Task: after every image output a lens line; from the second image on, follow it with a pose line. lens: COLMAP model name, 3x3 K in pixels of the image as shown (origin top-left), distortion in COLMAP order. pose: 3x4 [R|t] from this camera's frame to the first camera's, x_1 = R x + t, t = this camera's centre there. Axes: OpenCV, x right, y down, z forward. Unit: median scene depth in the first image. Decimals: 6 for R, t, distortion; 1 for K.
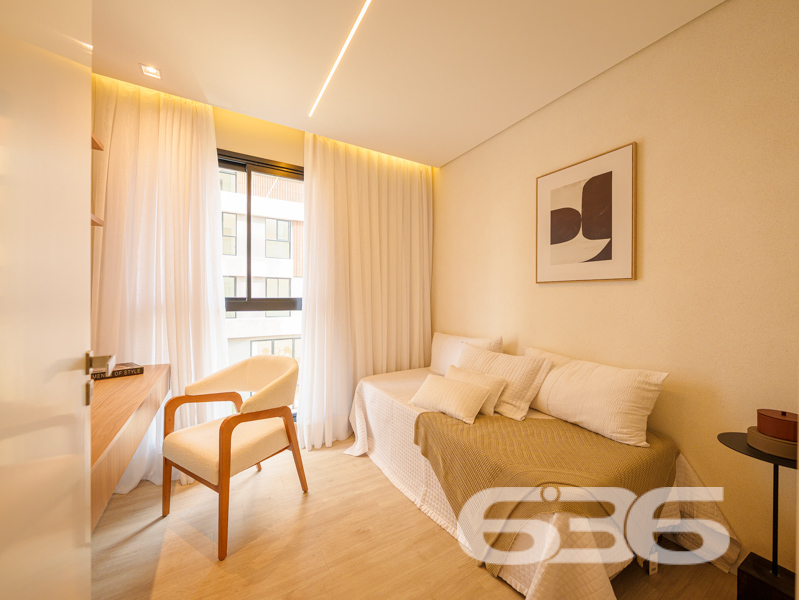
lens RADIAL K [[305.4, 0, 398.6], [0, 305.4, 298.0], [0, 0, 1]] dist [-0.003229, -0.000373]
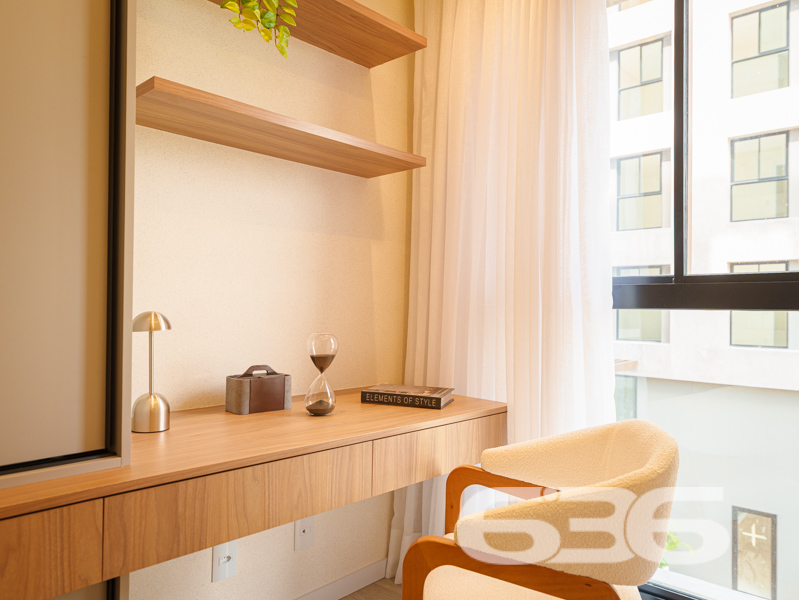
lens RADIAL K [[593.4, 0, 399.5], [0, 593.4, 300.0], [0, 0, 1]] dist [0.031260, 0.000103]
pose [[0.270529, -0.007820, -0.962680, 0.172132], [-0.005483, 0.999938, -0.009664, 0.047149], [0.962696, 0.007893, 0.270470, 0.529151]]
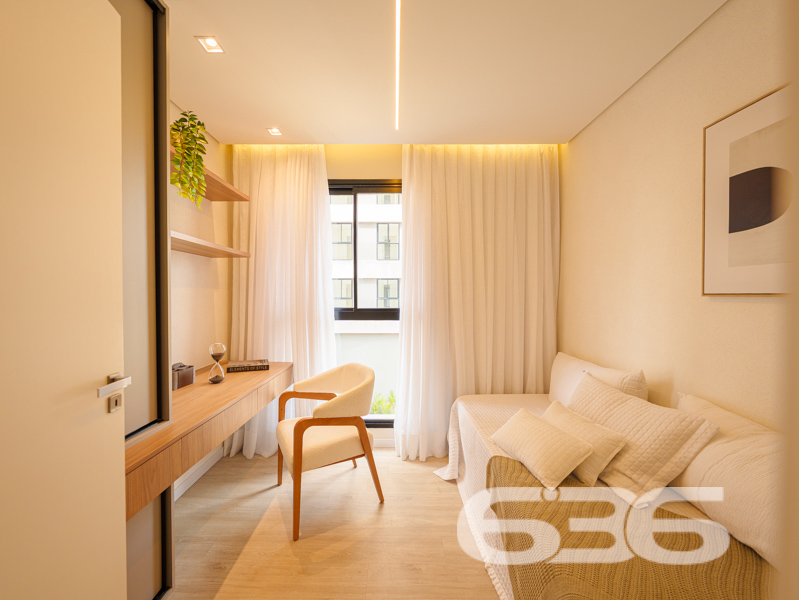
lens RADIAL K [[307.4, 0, 399.6], [0, 307.4, 298.1], [0, 0, 1]] dist [-0.006014, -0.000064]
pose [[0.858799, 0.001642, -0.512310, 0.256718], [0.003359, 0.999955, 0.008835, -0.054975], [0.512302, -0.009308, 0.858755, 0.145225]]
